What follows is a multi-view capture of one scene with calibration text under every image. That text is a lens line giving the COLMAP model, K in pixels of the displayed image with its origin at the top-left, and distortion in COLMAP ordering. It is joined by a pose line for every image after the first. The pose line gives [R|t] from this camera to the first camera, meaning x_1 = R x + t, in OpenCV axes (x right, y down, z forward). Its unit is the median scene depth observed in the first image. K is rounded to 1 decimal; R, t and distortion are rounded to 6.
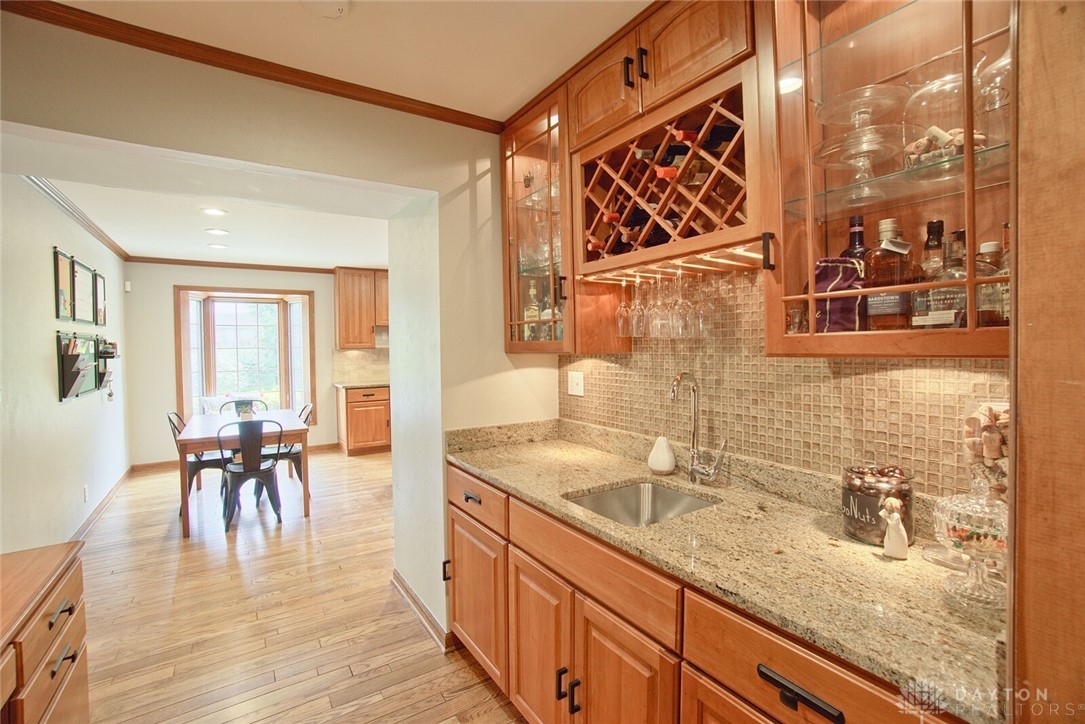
lens RADIAL K [[469.7, 0, 543.6], [0, 469.7, 355.8], [0, 0, 1]] dist [-0.040530, 0.009448]
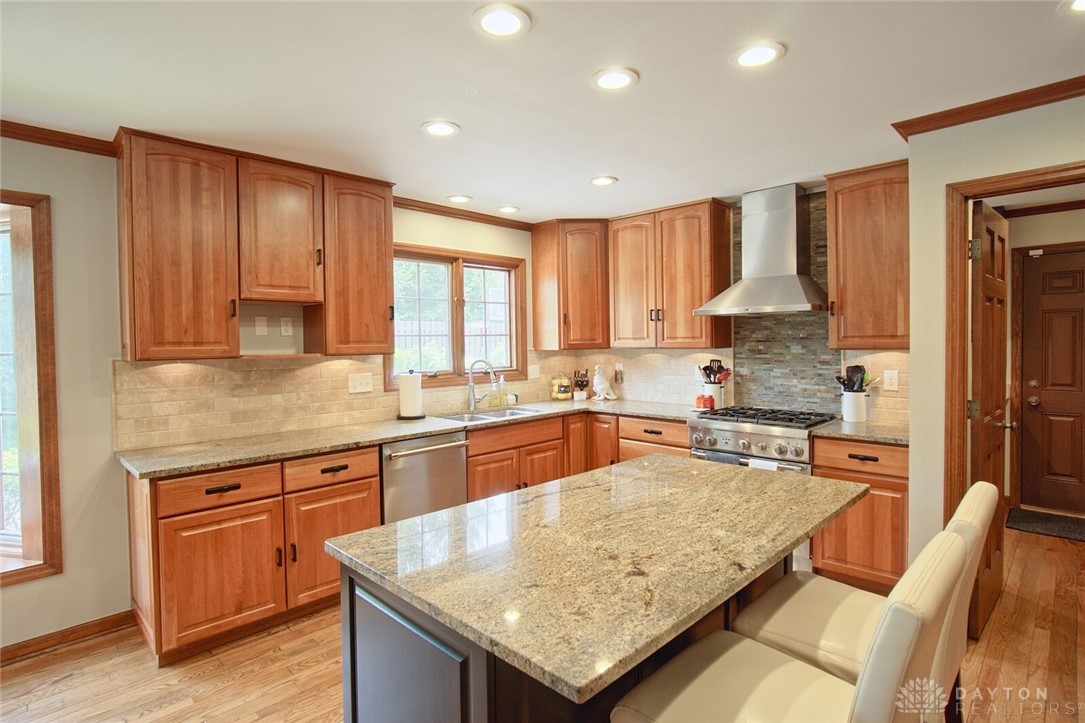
lens RADIAL K [[543.0, 0, 540.1], [0, 543.0, 355.0], [0, 0, 1]] dist [-0.004500, -0.000366]
pose [[0.980569, -0.005290, 0.196103, -0.209042], [0.005994, 0.999978, -0.002996, -0.015825], [-0.196083, 0.004113, 0.980579, 0.521738]]
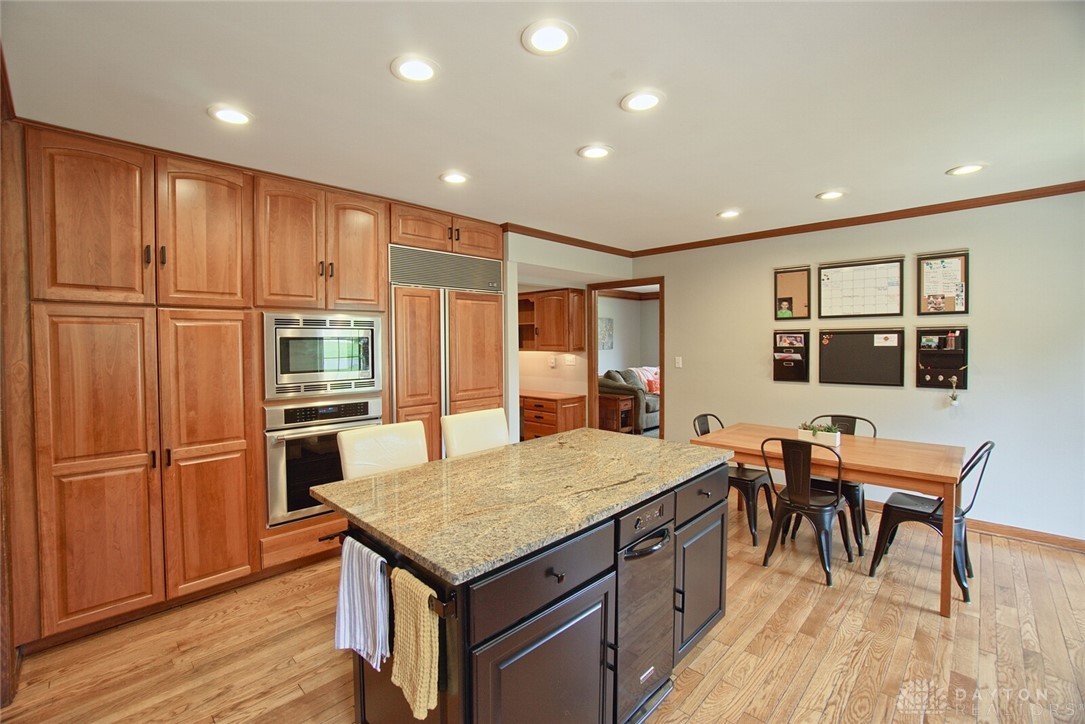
lens RADIAL K [[469.7, 0, 543.1], [0, 469.7, 354.2], [0, 0, 1]] dist [-0.040530, 0.009448]
pose [[-0.976628, 0.024005, -0.213590, 0.217821], [0.014716, 0.998880, 0.044977, -0.047781], [0.214430, 0.040783, -0.975888, 1.927337]]
